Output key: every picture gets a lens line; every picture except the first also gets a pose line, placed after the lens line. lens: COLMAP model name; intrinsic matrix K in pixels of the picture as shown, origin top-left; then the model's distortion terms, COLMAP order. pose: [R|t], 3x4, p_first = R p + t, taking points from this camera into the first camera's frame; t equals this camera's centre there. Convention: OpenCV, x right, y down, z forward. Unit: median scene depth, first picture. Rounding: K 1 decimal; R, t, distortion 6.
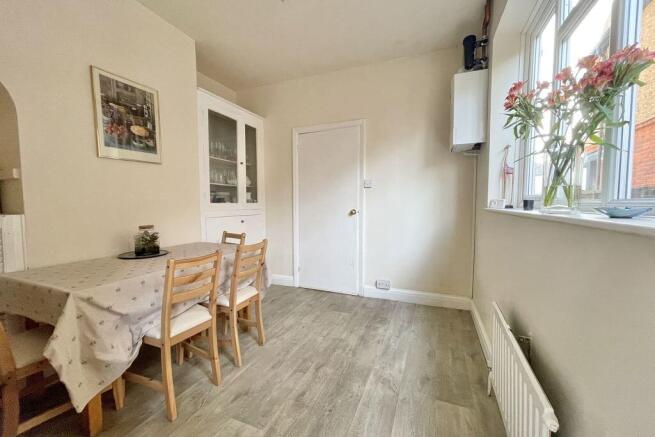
lens RADIAL K [[259.2, 0, 327.1], [0, 259.2, 220.3], [0, 0, 1]] dist [0.002602, -0.000996]
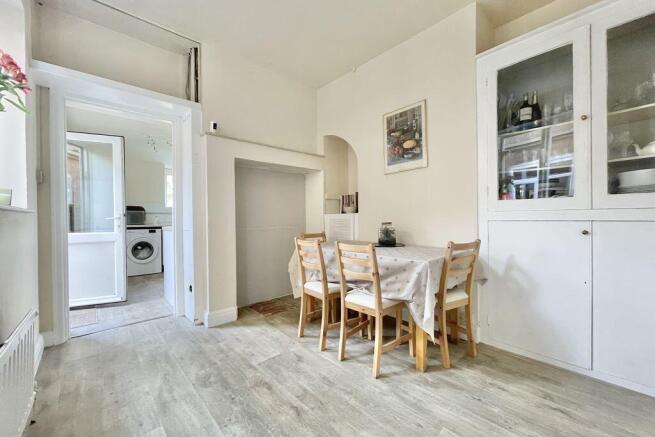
lens RADIAL K [[259.2, 0, 326.6], [0, 259.2, 217.6], [0, 0, 1]] dist [0.002602, -0.000996]
pose [[-0.413163, 0.020528, -0.910426, 0.556043], [-0.038960, 0.998432, 0.040193, -0.040730], [0.909823, 0.052077, -0.411716, 1.210879]]
